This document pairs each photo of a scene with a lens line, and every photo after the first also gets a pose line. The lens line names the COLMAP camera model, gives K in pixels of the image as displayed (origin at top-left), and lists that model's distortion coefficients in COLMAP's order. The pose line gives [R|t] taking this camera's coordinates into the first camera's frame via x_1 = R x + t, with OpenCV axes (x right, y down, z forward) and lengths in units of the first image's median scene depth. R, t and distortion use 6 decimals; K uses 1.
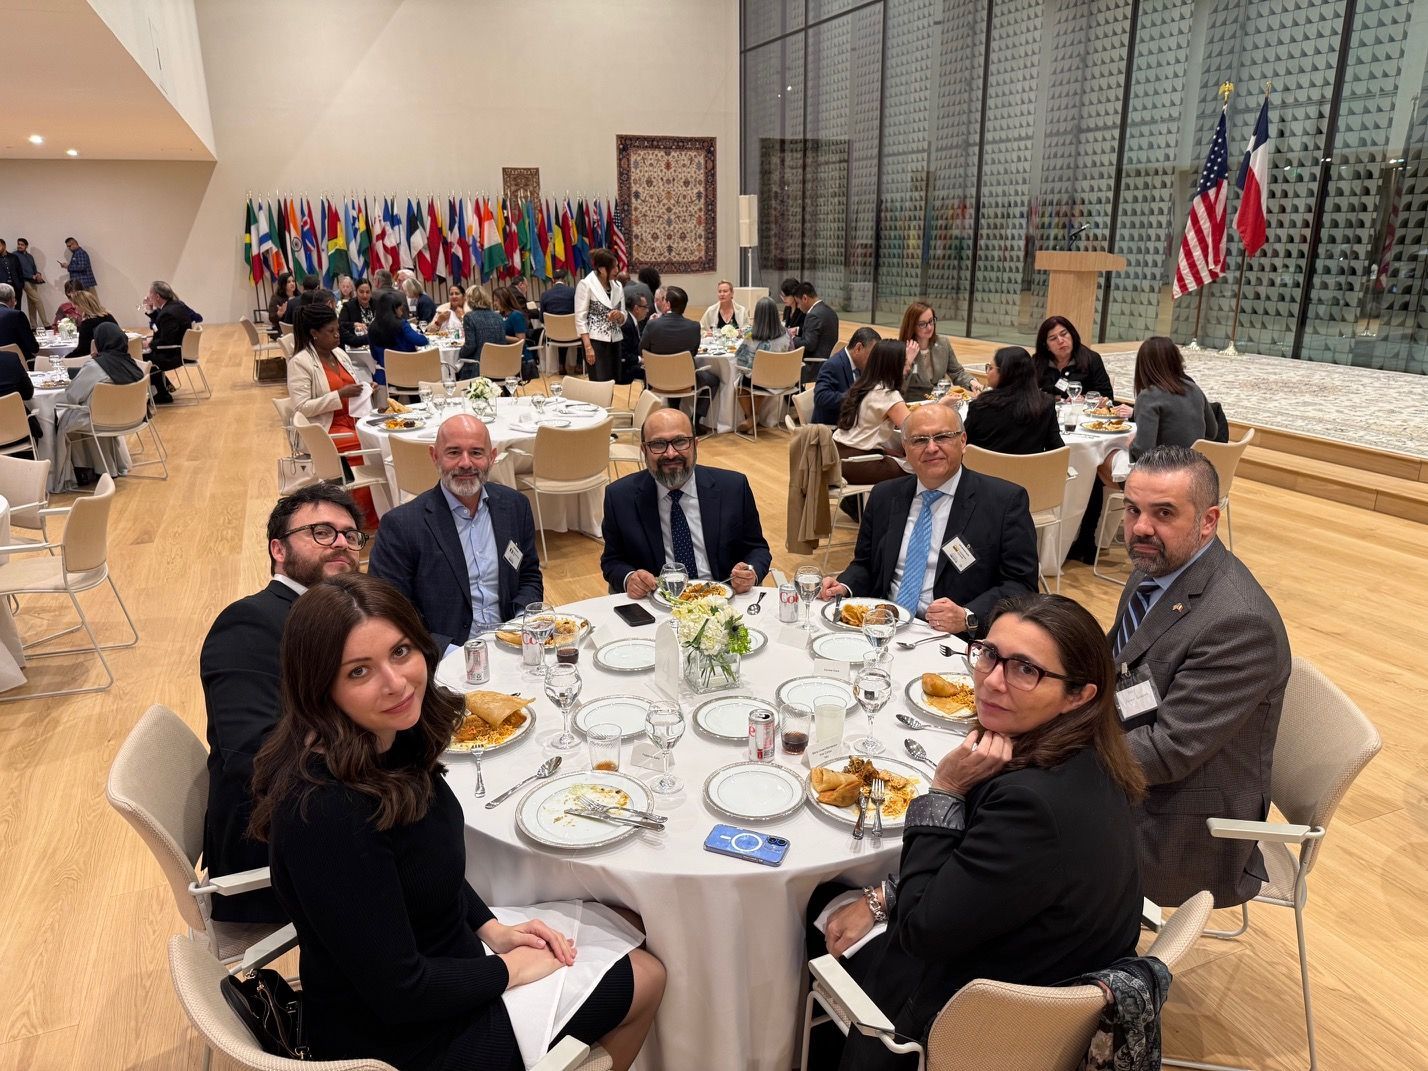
lens RADIAL K [[1074.4, 0, 725.1], [0, 1074.4, 603.3], [0, 0, 1]] dist [0.025505, -0.028536]
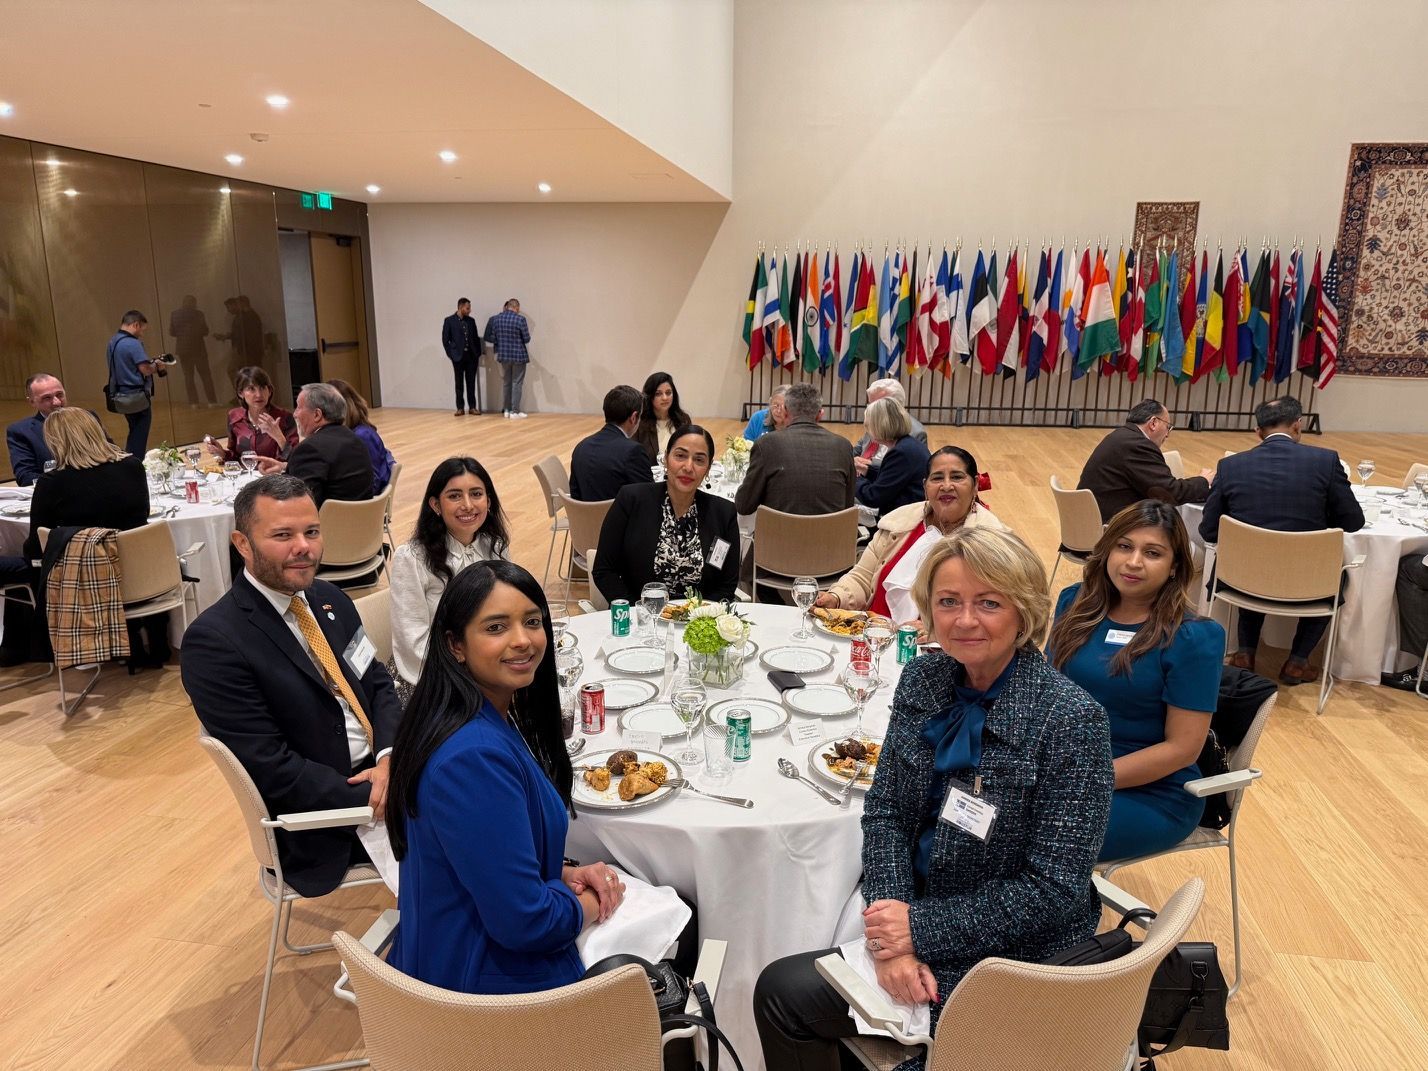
lens RADIAL K [[1074.4, 0, 703.7], [0, 1074.4, 579.4], [0, 0, 1]] dist [0.025505, -0.028536]
pose [[0.851333, 0.138251, -0.506083, -0.073582], [-0.187541, 0.981109, -0.047464, -0.112189], [0.489960, 0.135319, 0.861178, 0.366922]]
